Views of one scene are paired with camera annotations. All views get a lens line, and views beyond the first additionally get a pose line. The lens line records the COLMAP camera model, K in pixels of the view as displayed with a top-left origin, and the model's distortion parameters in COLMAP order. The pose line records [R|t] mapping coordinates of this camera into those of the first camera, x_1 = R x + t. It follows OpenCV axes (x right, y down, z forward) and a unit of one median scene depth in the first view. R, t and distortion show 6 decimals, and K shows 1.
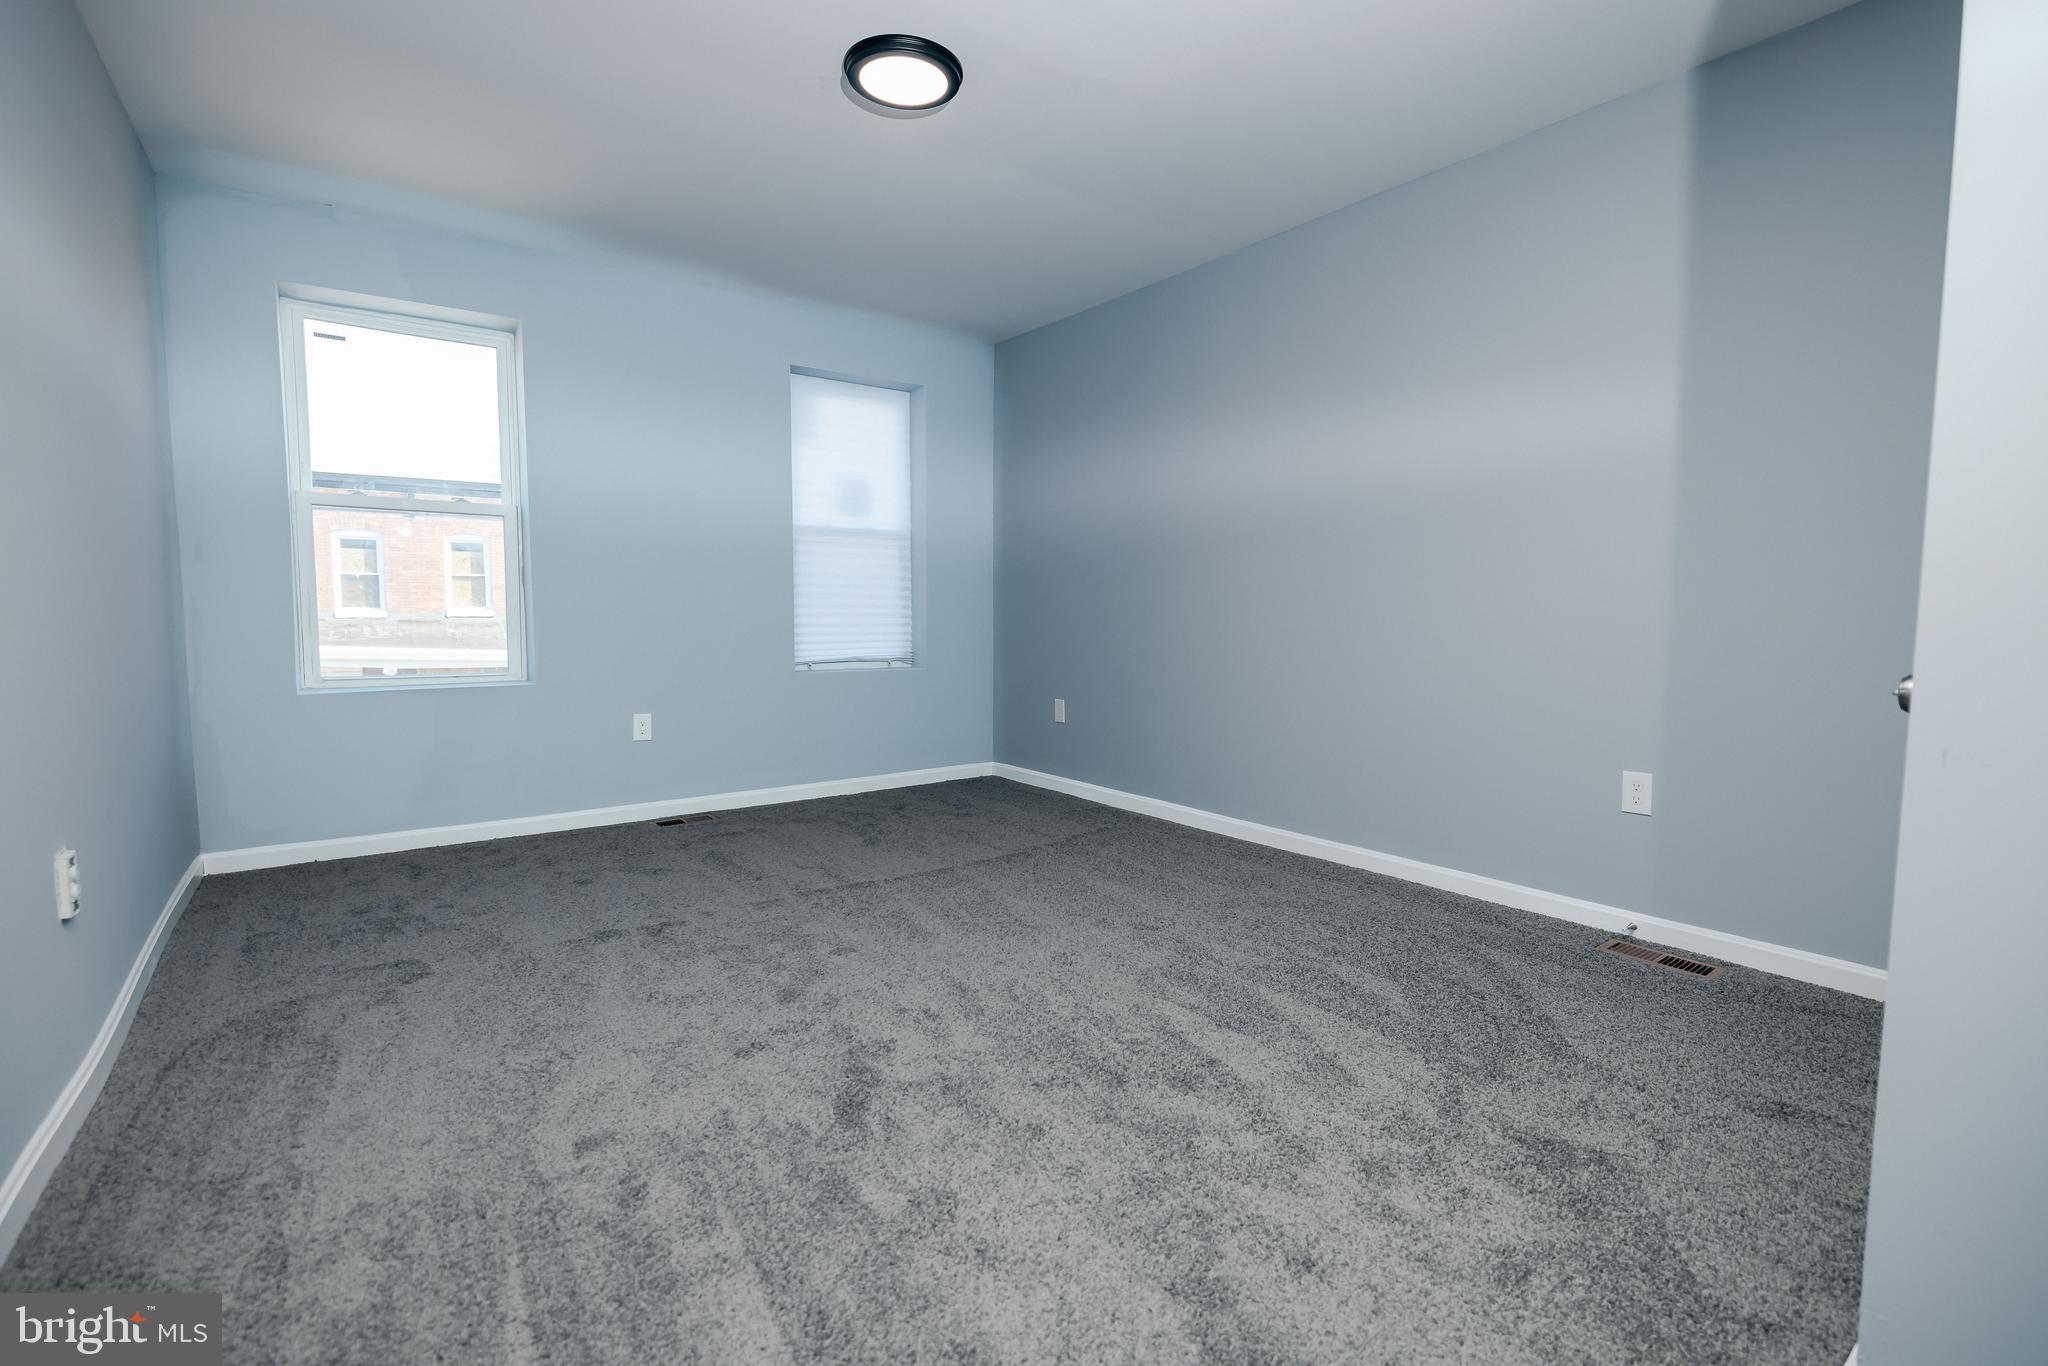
lens RADIAL K [[920.7, 0, 1028.4], [0, 920.7, 681.5], [0, 0, 1]] dist [-0.000418, -0.000163]
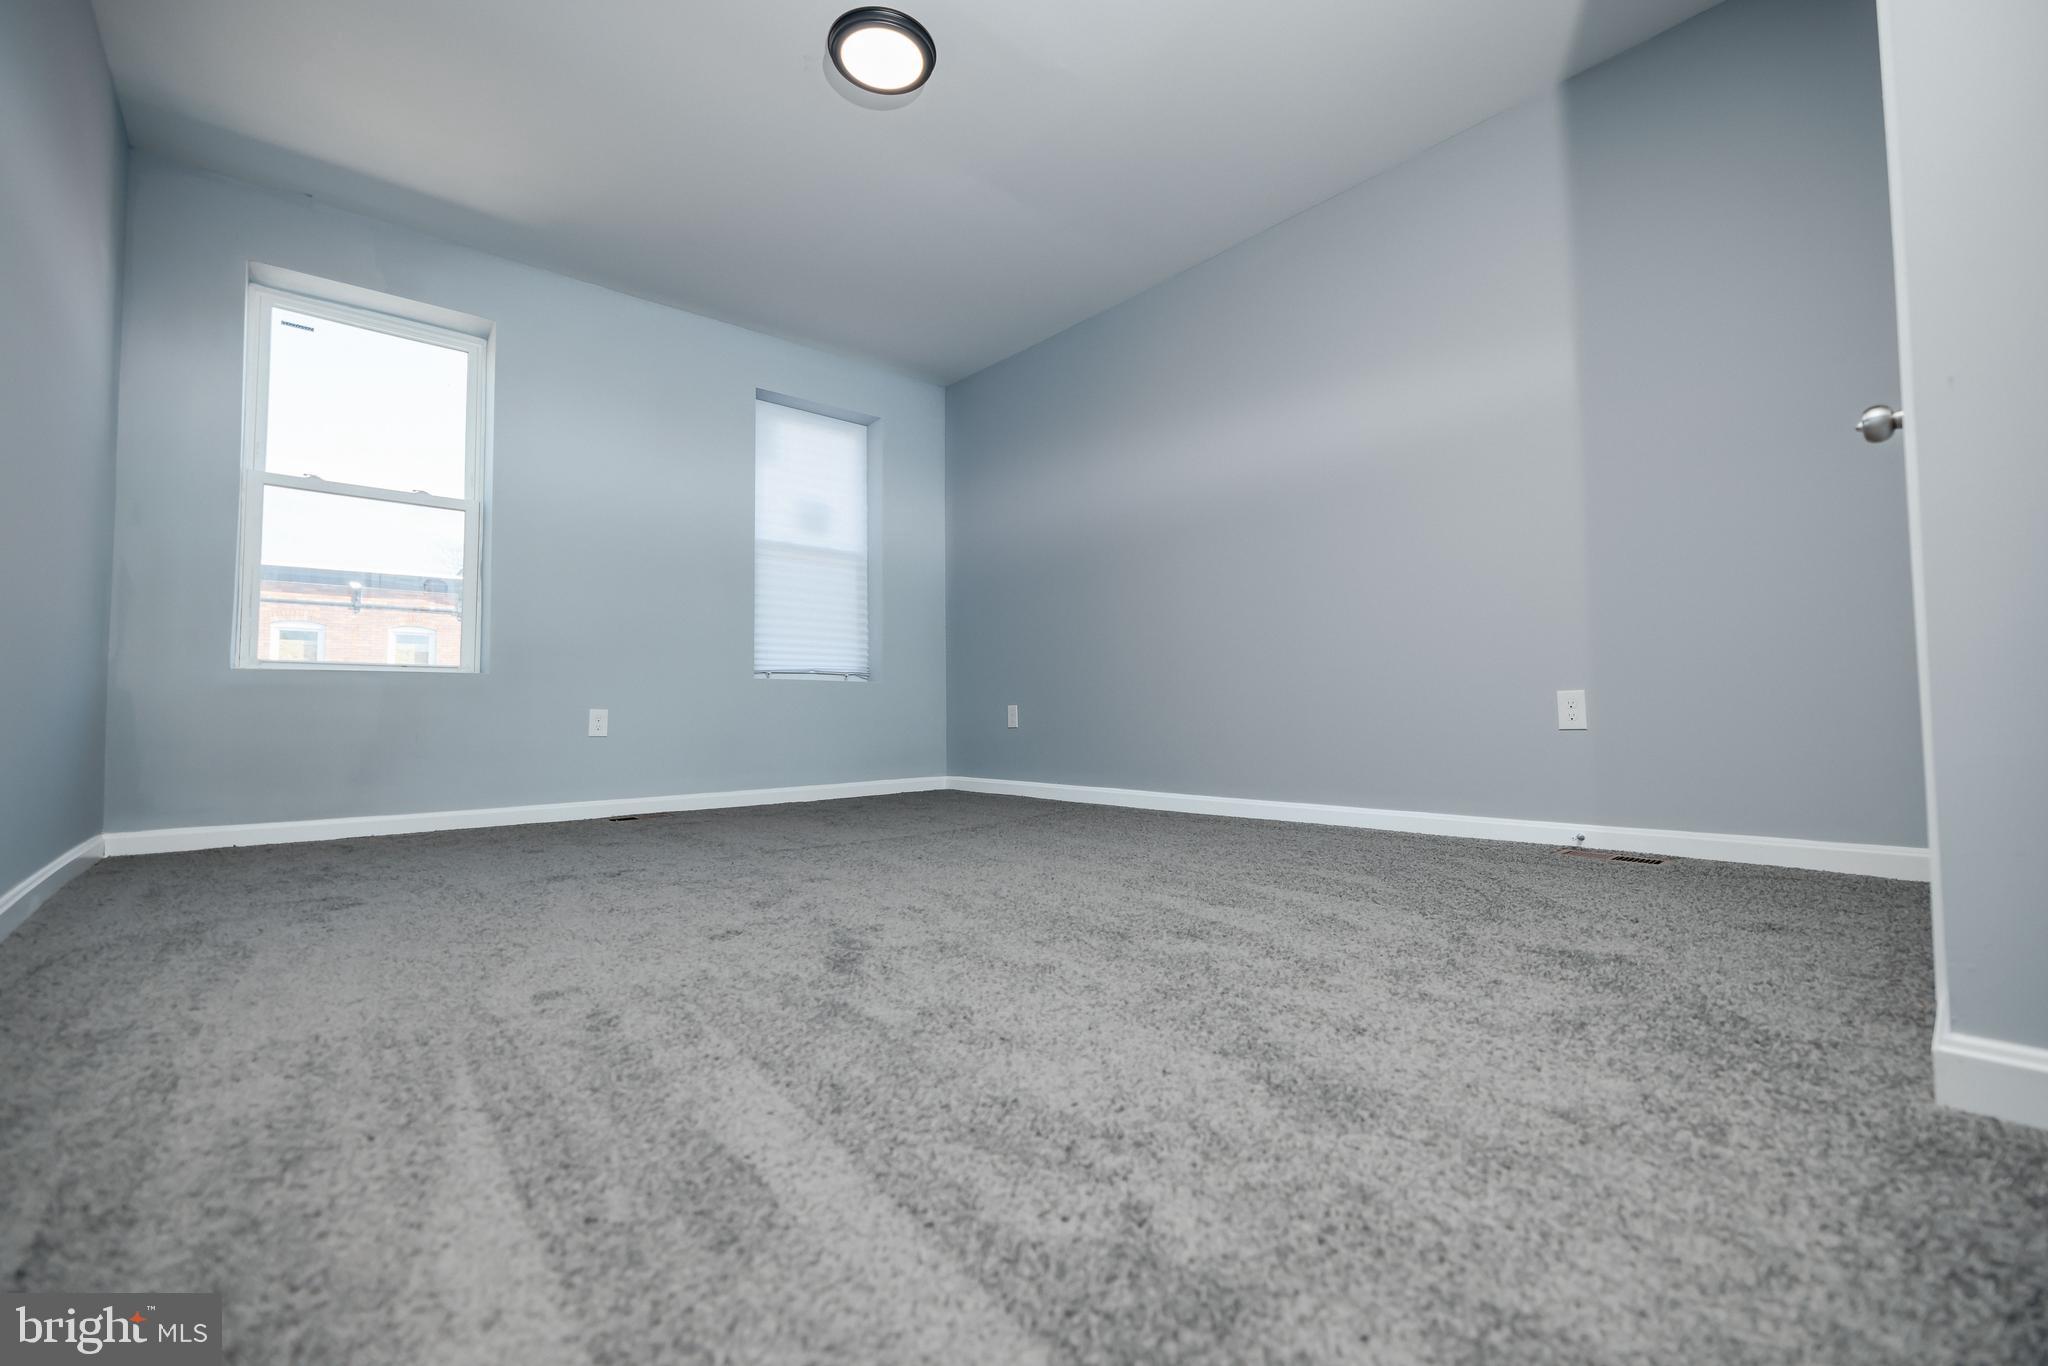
lens RADIAL K [[856.3, 0, 1030.0], [0, 856.3, 675.0], [0, 0, 1]] dist [0.000495, -0.000561]
pose [[0.996399, -0.010752, 0.084107, -0.053576], [0.021239, 0.991954, -0.124806, 0.207363], [-0.082089, 0.126142, 0.988610, 0.068006]]
